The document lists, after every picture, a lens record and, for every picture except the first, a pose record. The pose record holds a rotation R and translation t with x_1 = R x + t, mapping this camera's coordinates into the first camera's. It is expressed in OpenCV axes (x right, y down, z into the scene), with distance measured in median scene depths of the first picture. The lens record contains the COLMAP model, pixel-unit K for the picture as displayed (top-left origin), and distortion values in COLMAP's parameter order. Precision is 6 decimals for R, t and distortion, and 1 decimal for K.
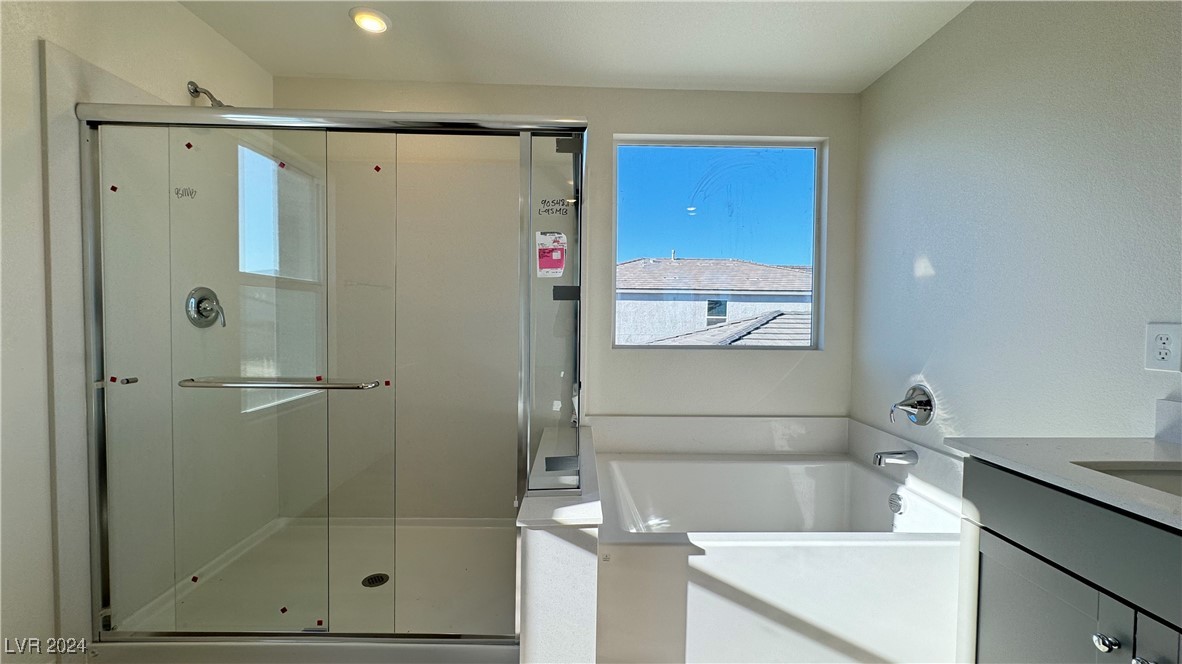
lens RADIAL K [[472.9, 0, 591.0], [0, 472.9, 332.0], [0, 0, 1]] dist [-0.001053, -0.000211]
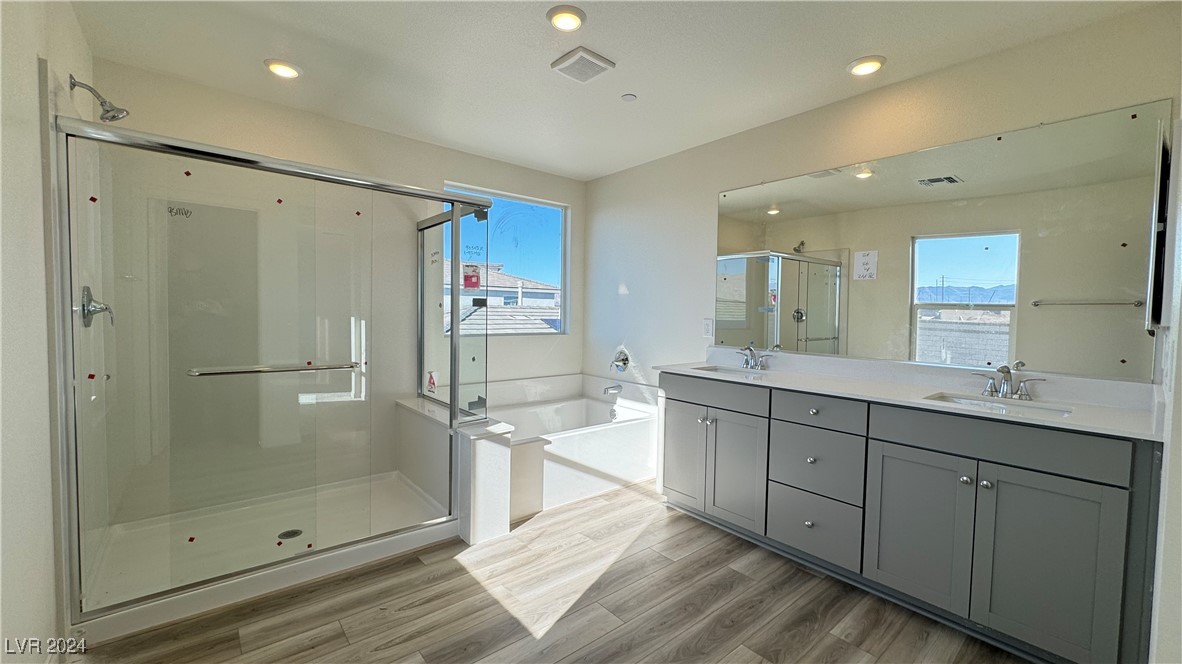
lens RADIAL K [[473.2, 0, 591.0], [0, 473.2, 332.0], [0, 0, 1]] dist [-0.001614, 0.000036]
pose [[0.779999, -0.023475, 0.625340, -0.615394], [0.011036, 0.999657, 0.023761, -0.010526], [-0.625683, -0.011632, 0.779990, -0.427152]]
